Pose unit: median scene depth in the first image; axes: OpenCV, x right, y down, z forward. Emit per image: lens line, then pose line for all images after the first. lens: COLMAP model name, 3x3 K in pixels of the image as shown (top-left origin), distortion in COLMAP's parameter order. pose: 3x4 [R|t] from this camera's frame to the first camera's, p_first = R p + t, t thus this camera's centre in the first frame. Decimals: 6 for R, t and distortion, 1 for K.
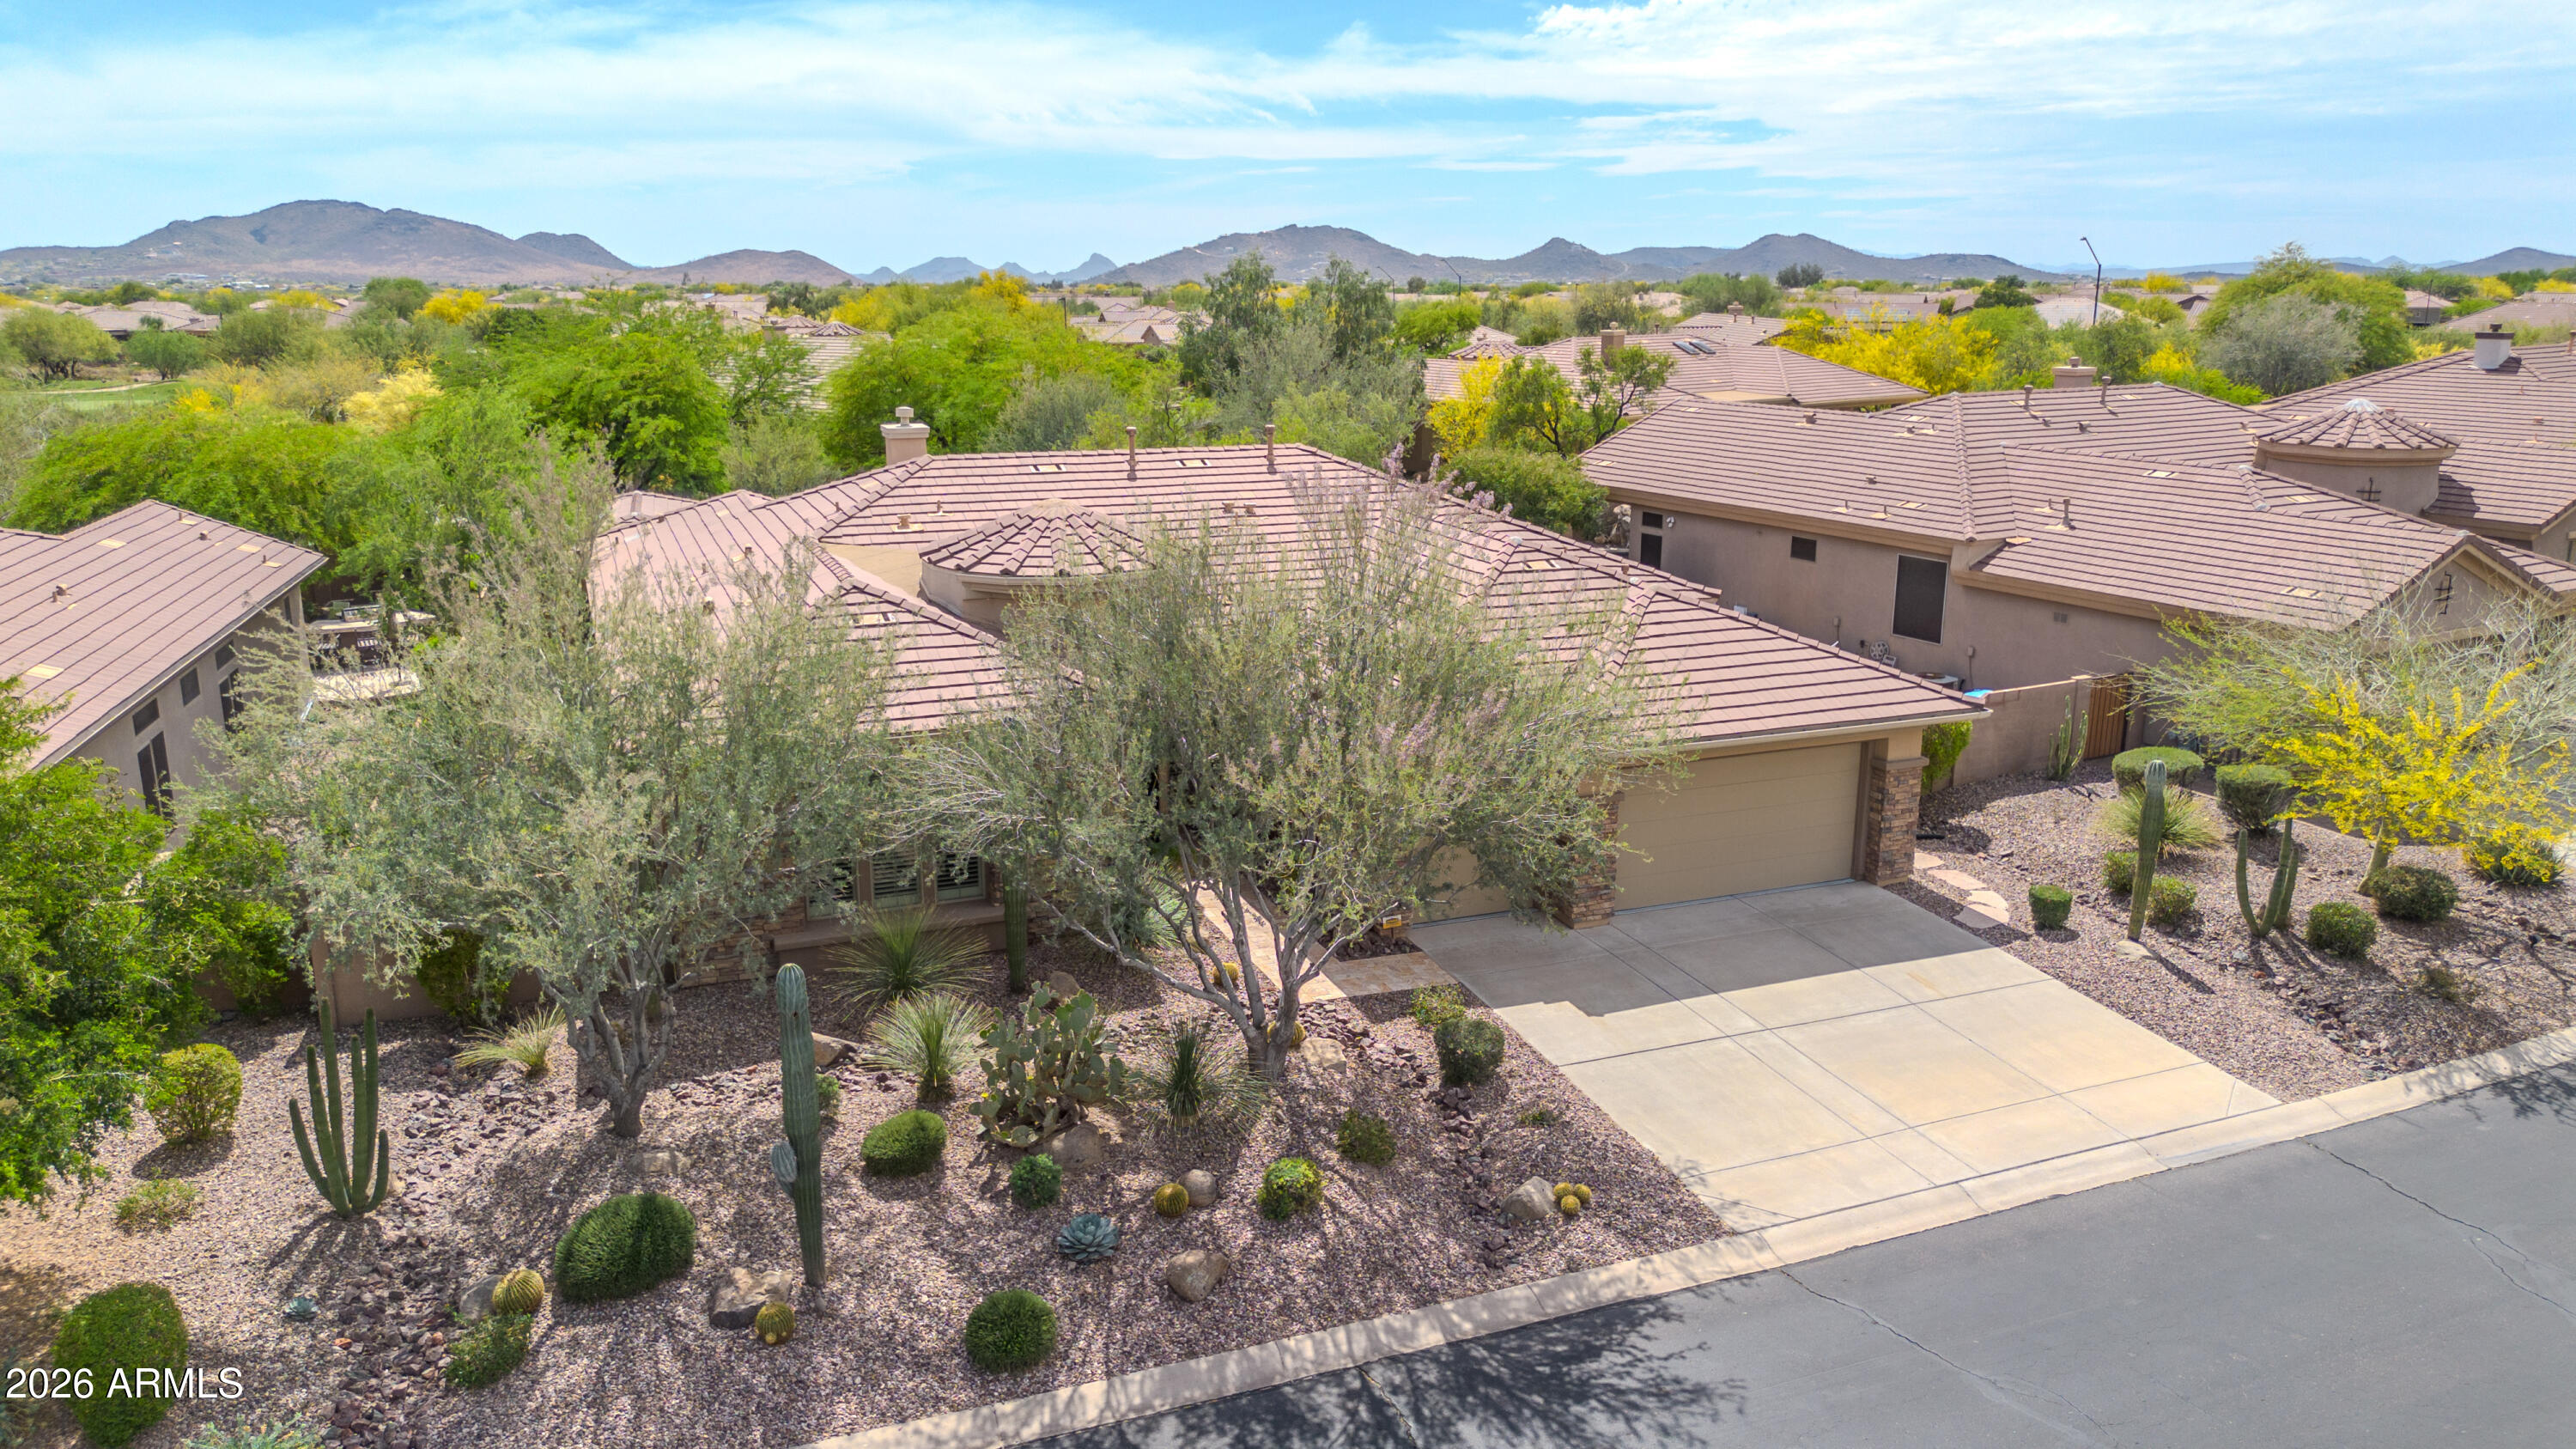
lens RADIAL K [[1830.7, 0, 1288.0], [0, 1830.7, 724.5], [0, 0, 1]] dist [0.070628, -0.072720]
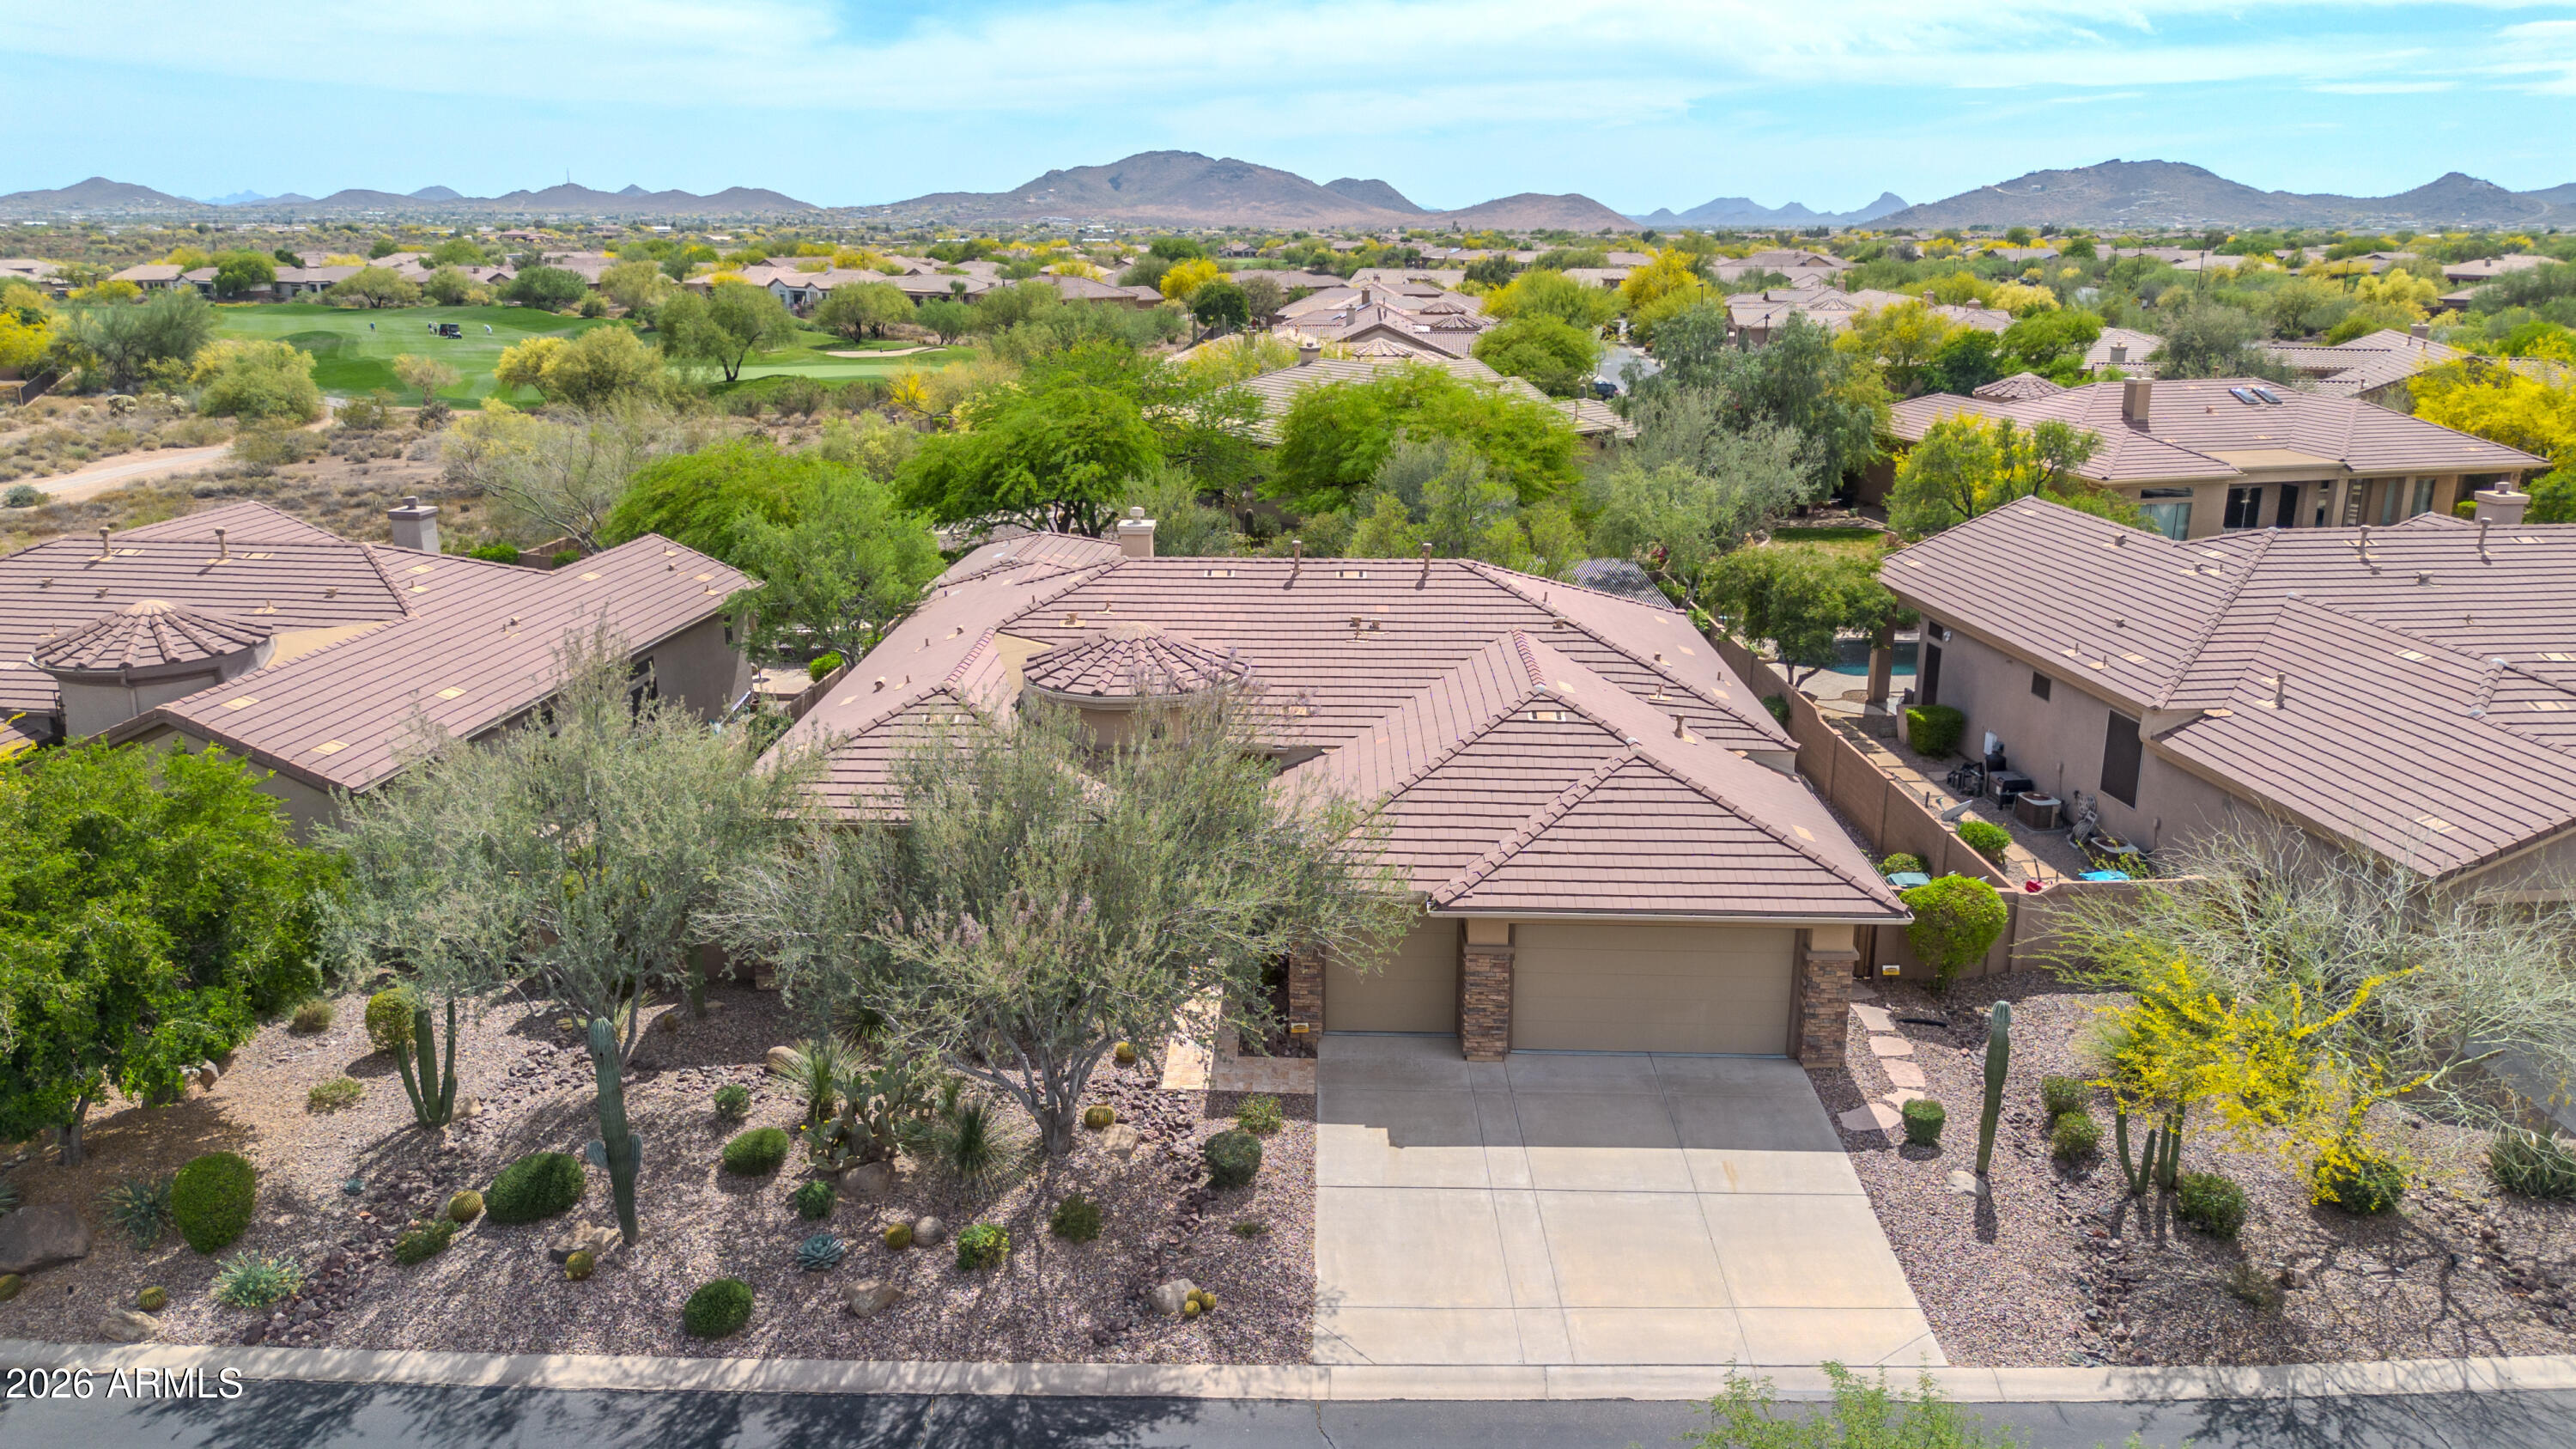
lens RADIAL K [[1830.7, 0, 1288.0], [0, 1830.7, 724.5], [0, 0, 1]] dist [0.070628, -0.072720]
pose [[0.919866, 0.108968, -0.376793, 0.542739], [-0.097684, 0.994011, 0.048991, -0.161510], [0.379875, -0.008259, 0.925001, -0.081672]]
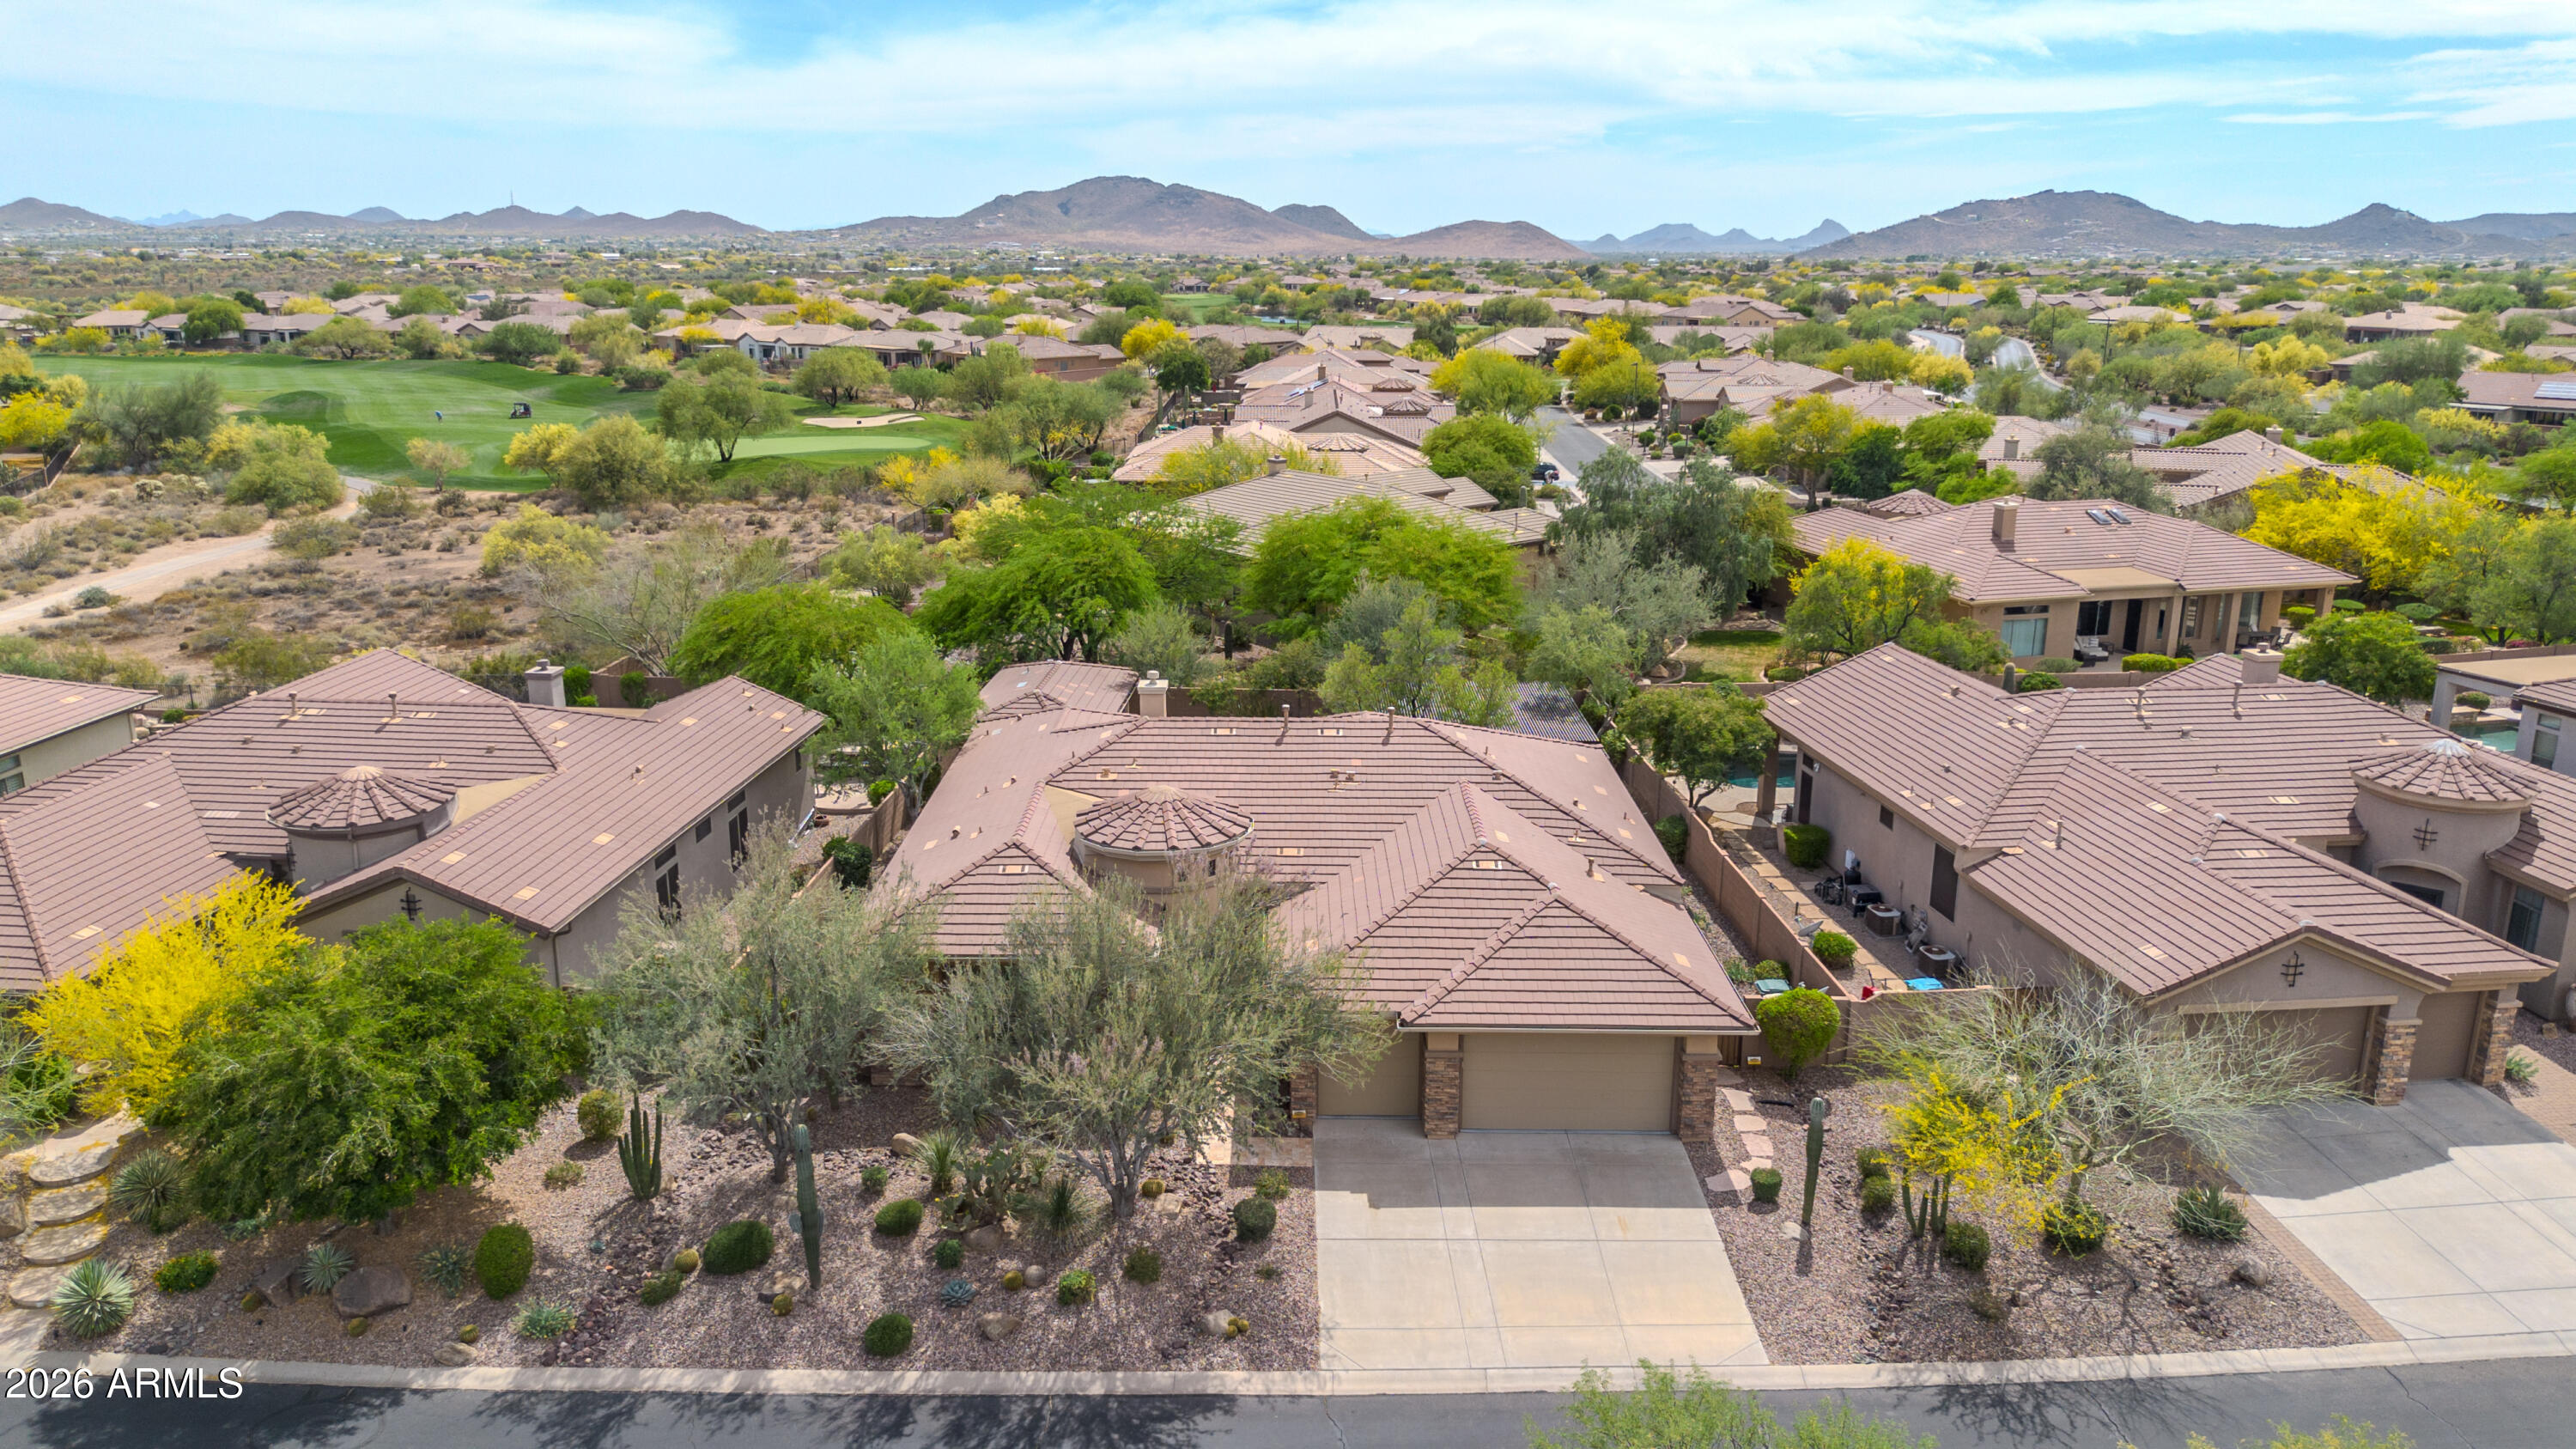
lens RADIAL K [[1830.7, 0, 1288.0], [0, 1830.7, 724.5], [0, 0, 1]] dist [0.070628, -0.072720]
pose [[0.930106, 0.101217, -0.353069, 0.639894], [-0.095133, 0.994863, 0.034592, -0.305084], [0.354757, 0.001415, 0.934958, -0.480275]]
